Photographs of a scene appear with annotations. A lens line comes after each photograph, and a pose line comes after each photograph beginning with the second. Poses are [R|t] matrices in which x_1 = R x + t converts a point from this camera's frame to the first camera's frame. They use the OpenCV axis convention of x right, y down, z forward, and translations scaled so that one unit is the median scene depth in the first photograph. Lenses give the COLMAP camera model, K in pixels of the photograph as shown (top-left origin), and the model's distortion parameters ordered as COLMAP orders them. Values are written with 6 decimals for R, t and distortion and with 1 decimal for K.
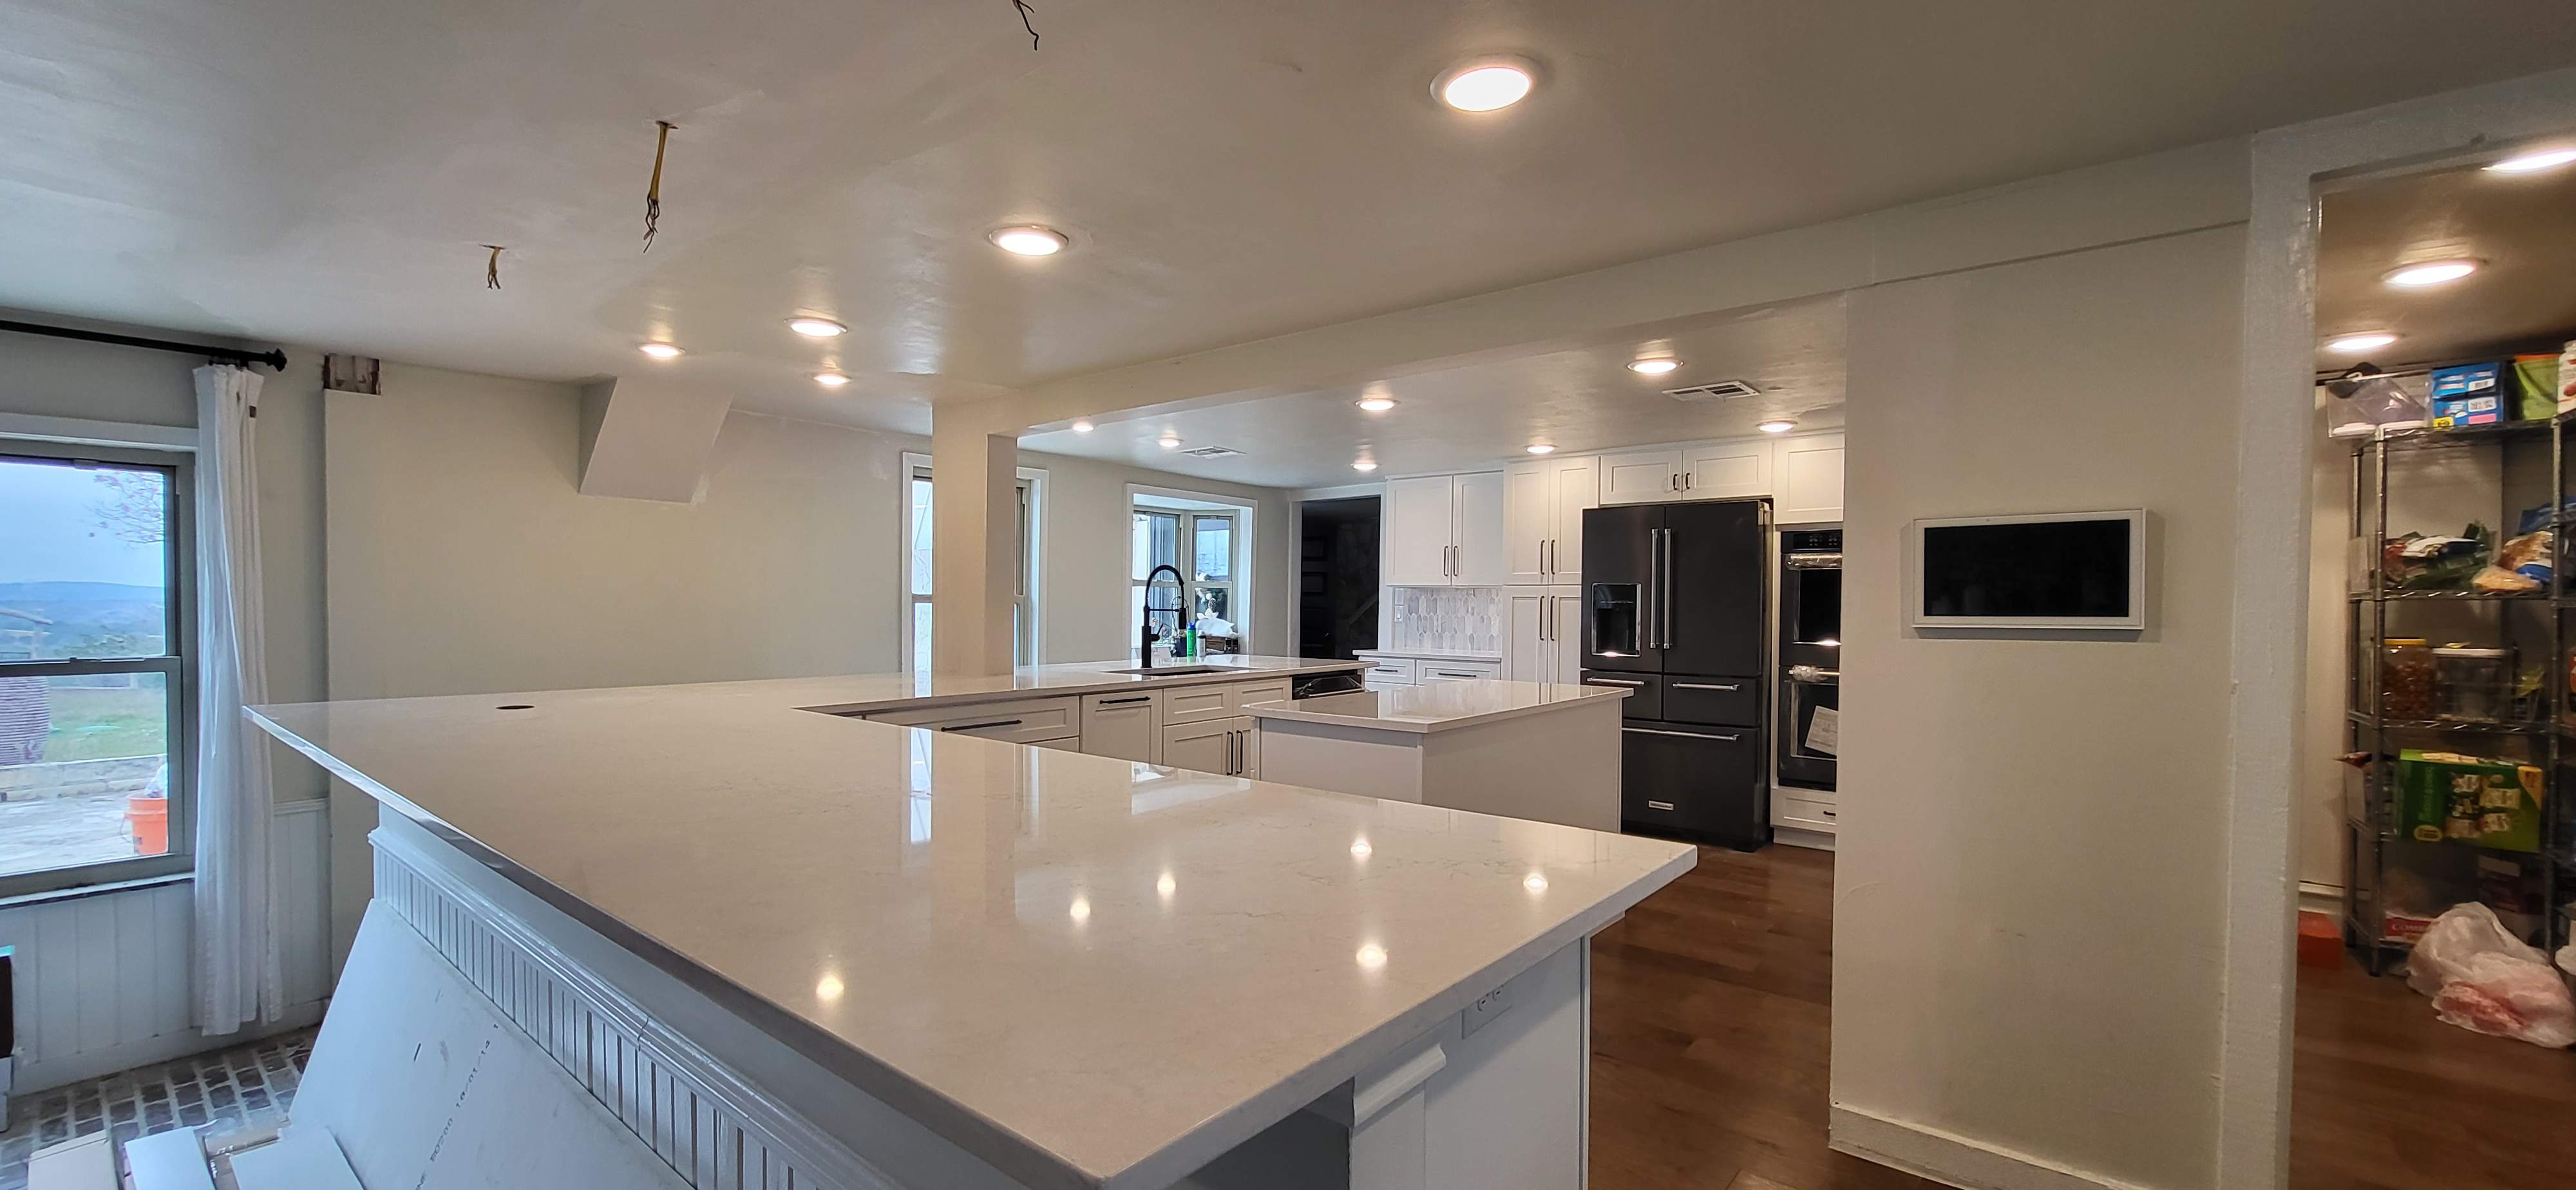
lens RADIAL K [[1019.3, 0, 1272.3], [0, 1019.3, 619.4], [0, 0, 1]] dist [-0.000747, -0.000595]
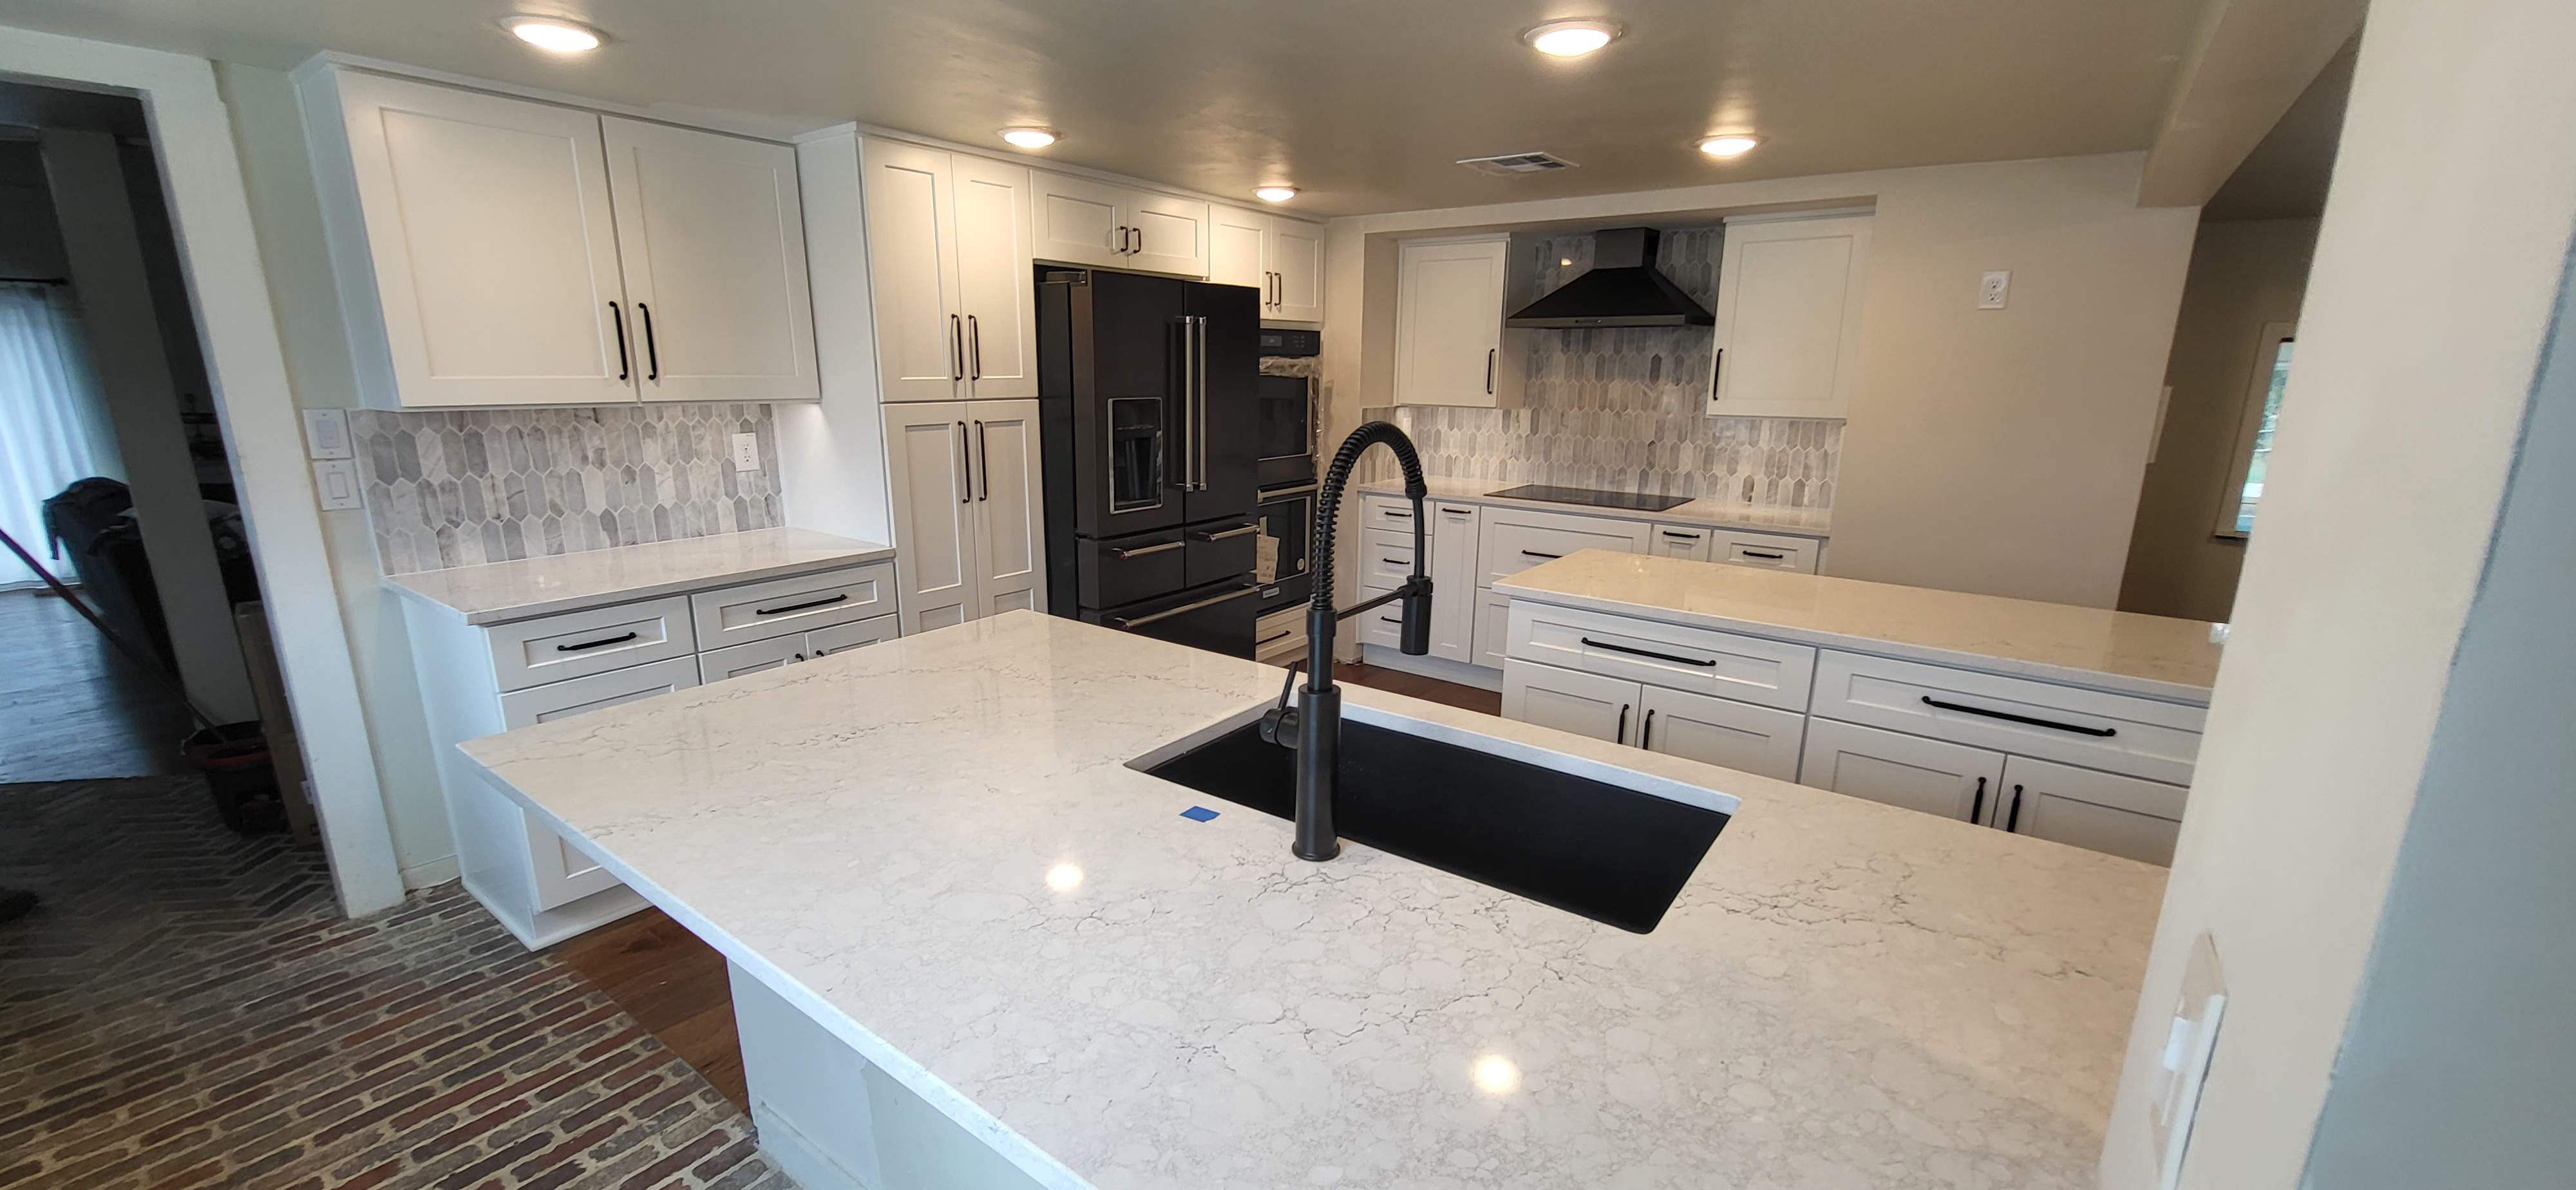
lens RADIAL K [[1019.3, 0, 1272.7], [0, 1019.3, 612.7], [0, 0, 1]] dist [-0.000747, -0.000595]
pose [[-0.045068, -0.249512, 0.967322, -0.332072], [0.008852, 0.968169, 0.250142, -0.066702], [-0.998945, 0.019836, -0.041425, 0.985055]]
